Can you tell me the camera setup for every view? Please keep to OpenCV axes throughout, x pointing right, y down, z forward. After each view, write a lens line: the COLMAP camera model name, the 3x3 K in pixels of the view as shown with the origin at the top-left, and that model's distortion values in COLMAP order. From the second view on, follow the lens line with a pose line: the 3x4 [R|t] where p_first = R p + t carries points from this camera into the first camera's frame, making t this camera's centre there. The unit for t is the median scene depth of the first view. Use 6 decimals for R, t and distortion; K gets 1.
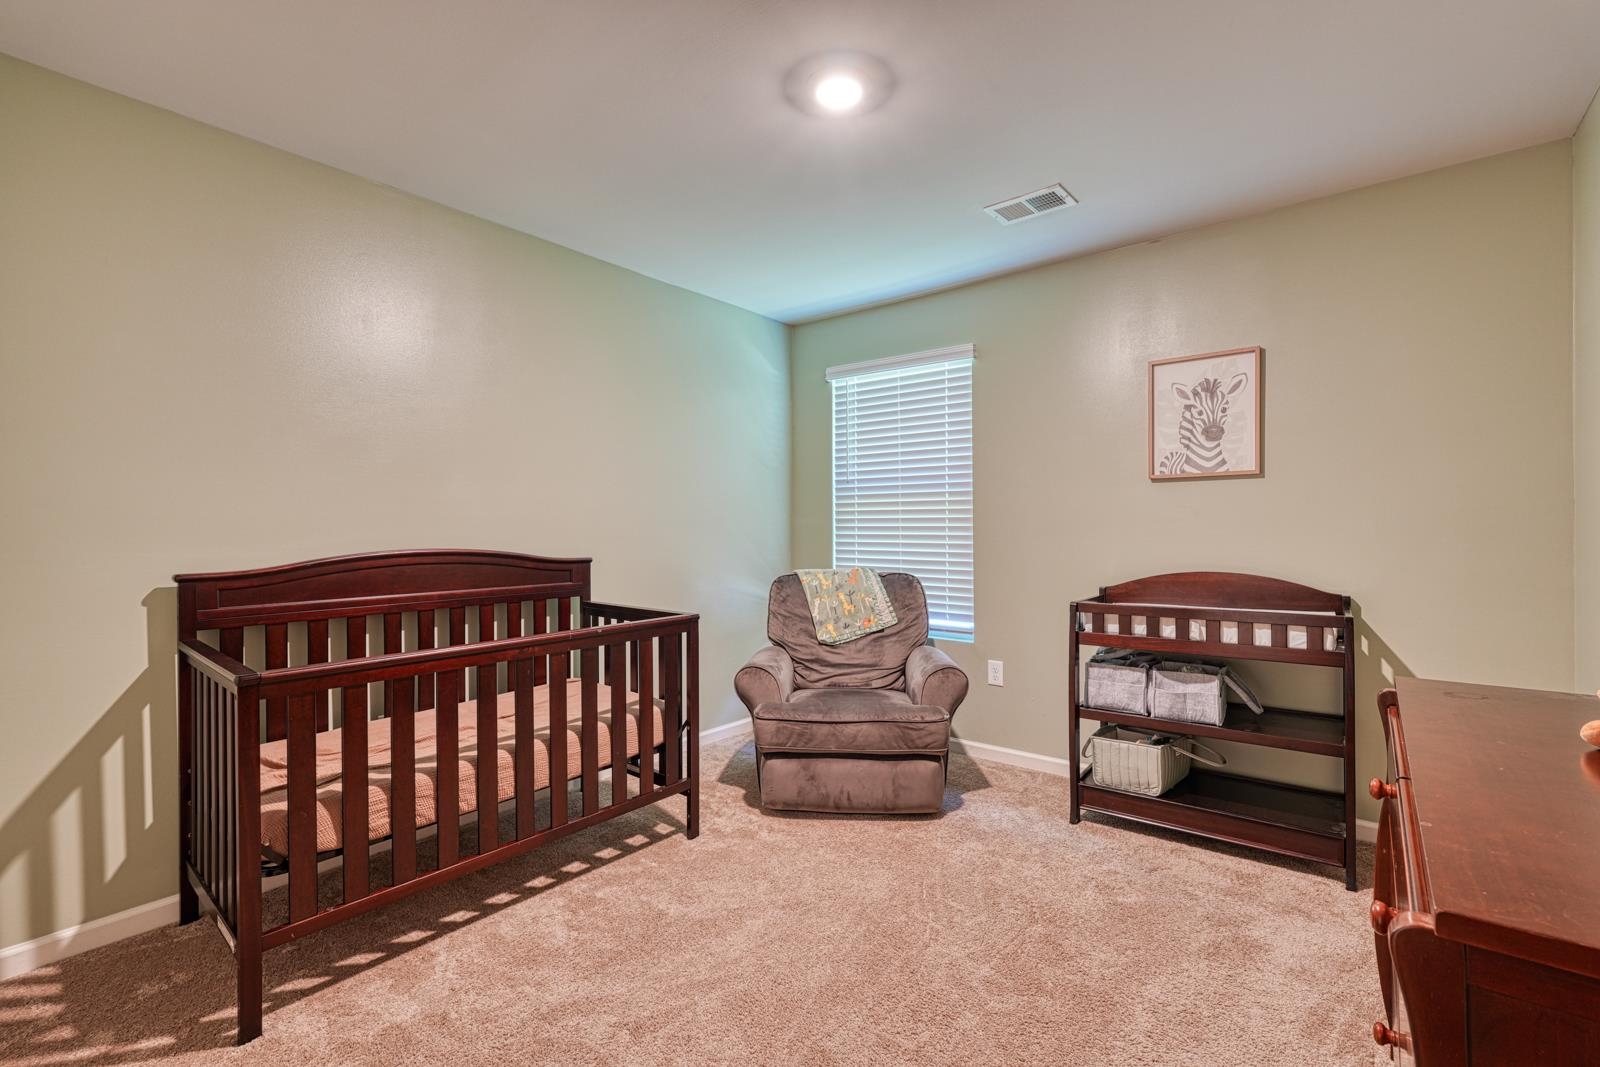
lens RADIAL K [[715.9, 0, 799.4], [0, 715.9, 523.3], [0, 0, 1]] dist [0.001166, 0.000540]
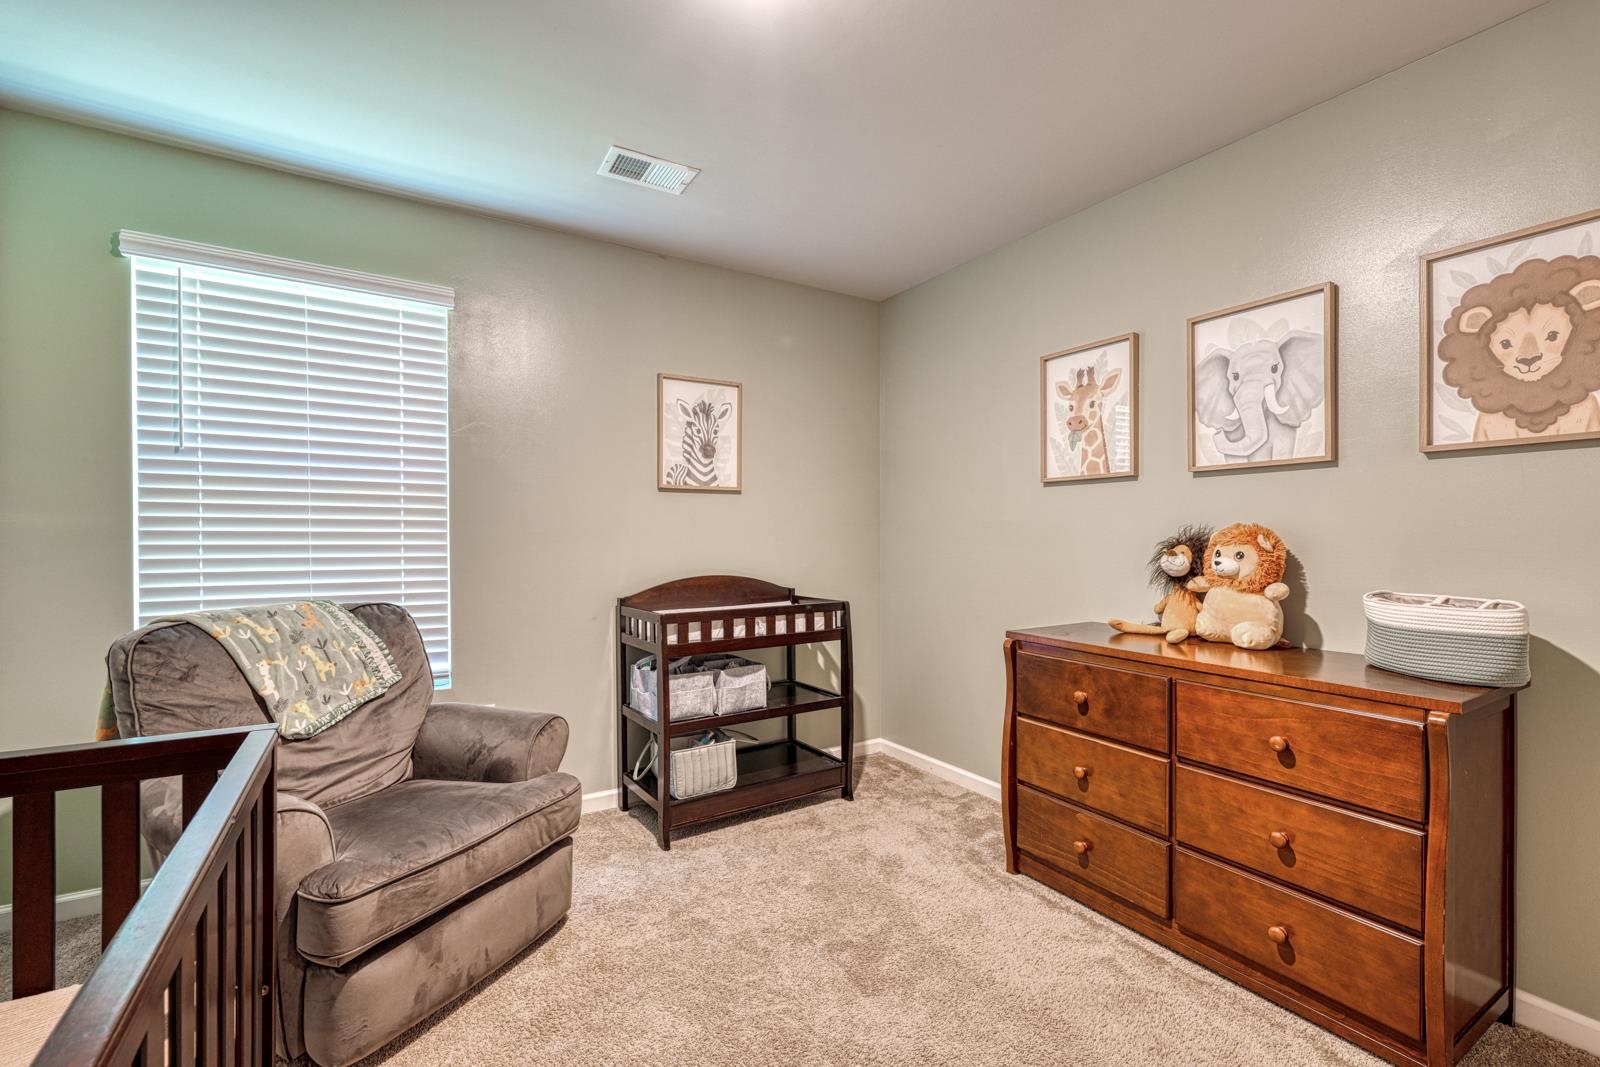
lens RADIAL K [[710.7, 0, 803.8], [0, 710.7, 538.3], [0, 0, 1]] dist [0.000539, 0.000150]
pose [[0.309456, 0.003858, 0.950906, -0.427591], [-0.006860, 0.999975, -0.001824, 0.010557], [-0.950889, -0.005959, 0.309474, 0.515669]]
